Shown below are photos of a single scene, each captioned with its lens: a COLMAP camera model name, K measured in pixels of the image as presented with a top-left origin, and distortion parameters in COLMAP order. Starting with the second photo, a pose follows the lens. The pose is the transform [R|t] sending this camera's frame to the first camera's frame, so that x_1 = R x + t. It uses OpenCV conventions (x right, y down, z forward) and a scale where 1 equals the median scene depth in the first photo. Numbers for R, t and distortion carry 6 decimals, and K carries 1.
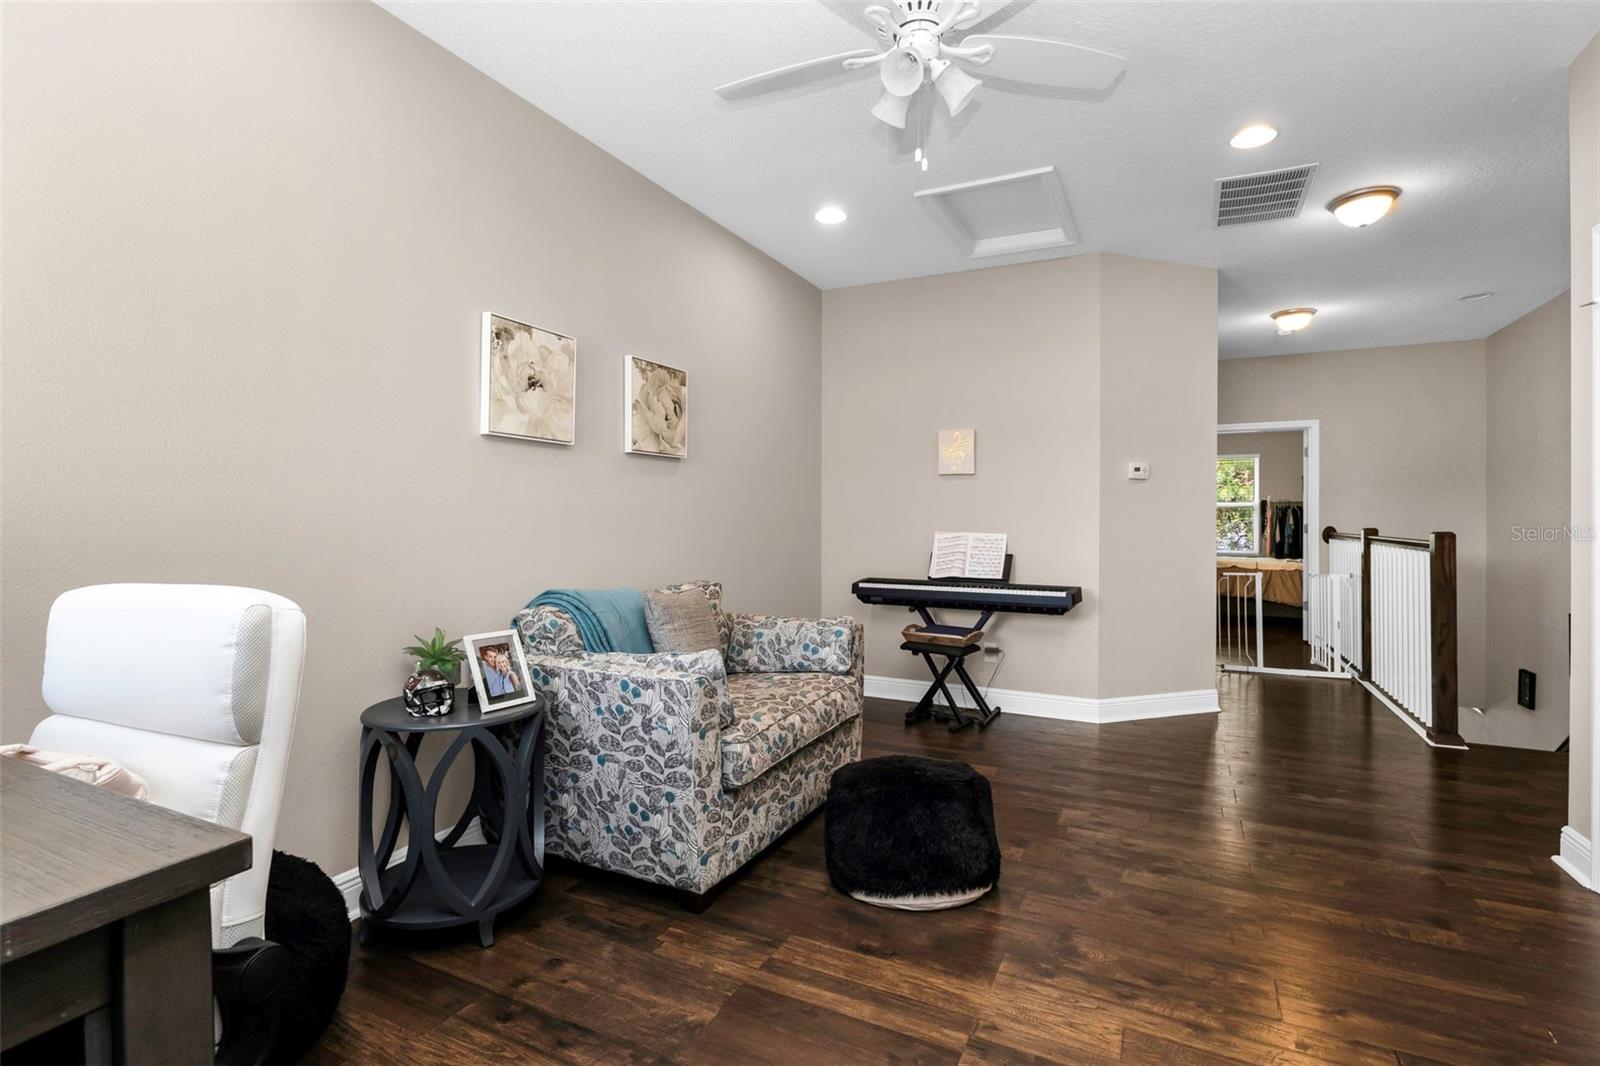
lens RADIAL K [[758.0, 0, 797.7], [0, 758.0, 523.0], [0, 0, 1]] dist [-0.004431, 0.000306]
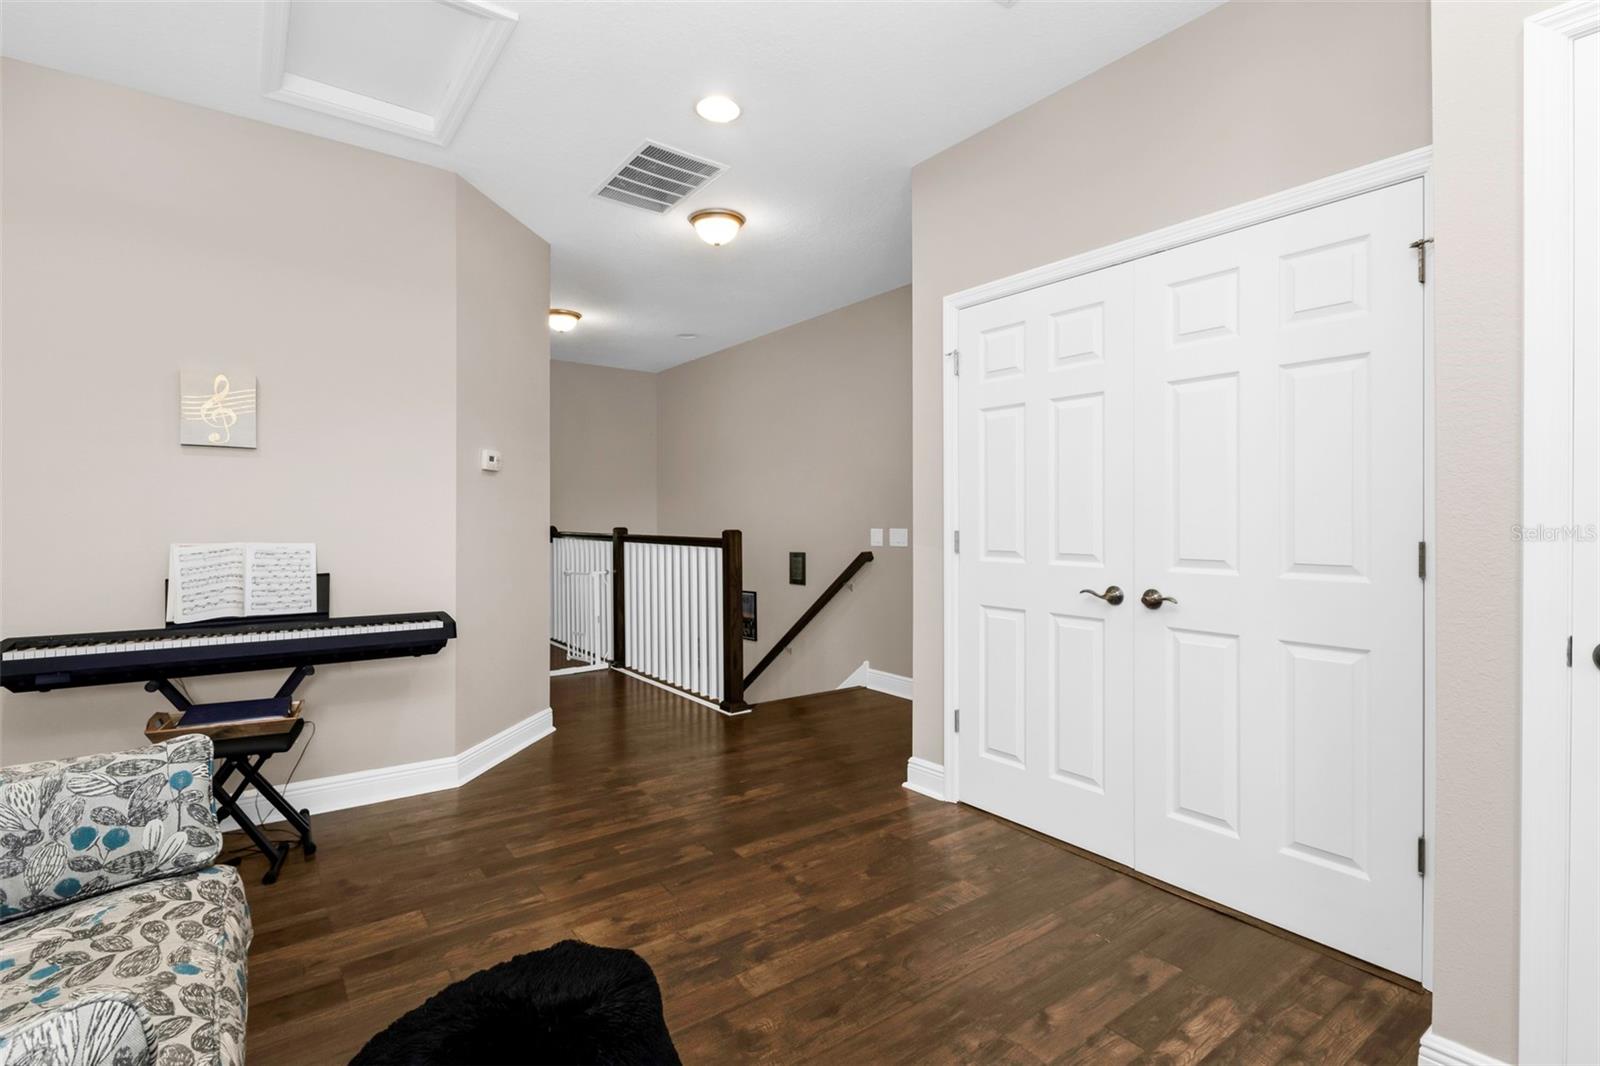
lens RADIAL K [[758.0, 0, 804.4], [0, 758.0, 521.2], [0, 0, 1]] dist [-0.004431, 0.000306]
pose [[0.449572, -0.004730, 0.893232, -0.154729], [0.007378, 0.999972, 0.001582, -0.003282], [-0.893214, 0.005880, 0.449594, 0.414563]]
